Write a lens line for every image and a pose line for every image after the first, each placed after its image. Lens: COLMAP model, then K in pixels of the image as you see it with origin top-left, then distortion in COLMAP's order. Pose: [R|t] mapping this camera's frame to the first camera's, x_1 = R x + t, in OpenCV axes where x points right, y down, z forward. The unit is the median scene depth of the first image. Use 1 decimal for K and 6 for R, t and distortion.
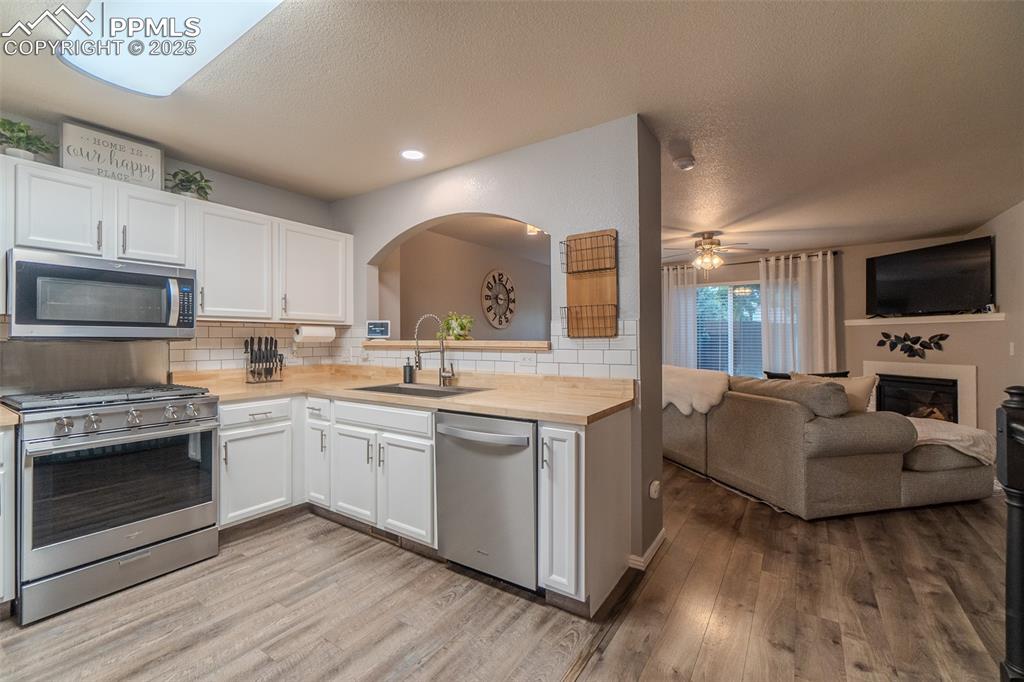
lens RADIAL K [[443.1, 0, 510.5], [0, 443.1, 347.3], [0, 0, 1]] dist [-0.003408, 0.002599]
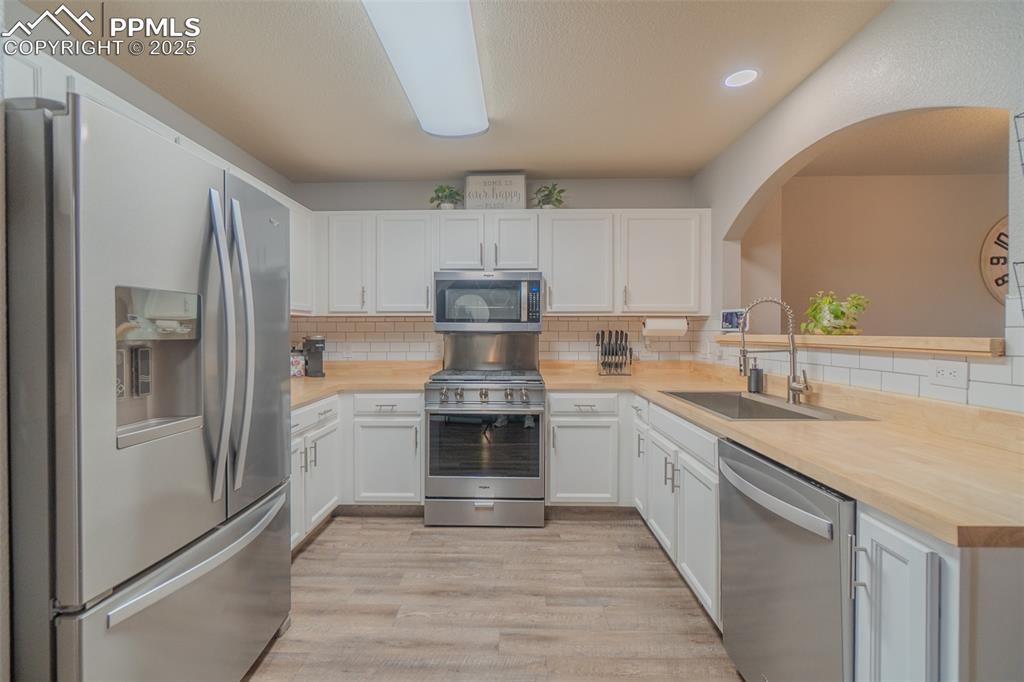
lens RADIAL K [[443.1, 0, 505.0], [0, 443.1, 344.7], [0, 0, 1]] dist [-0.003408, 0.002599]
pose [[0.532661, 0.024611, -0.845971, 0.188512], [-0.016251, 0.999690, 0.018850, -0.006719], [0.846173, 0.003707, 0.532896, 0.283120]]
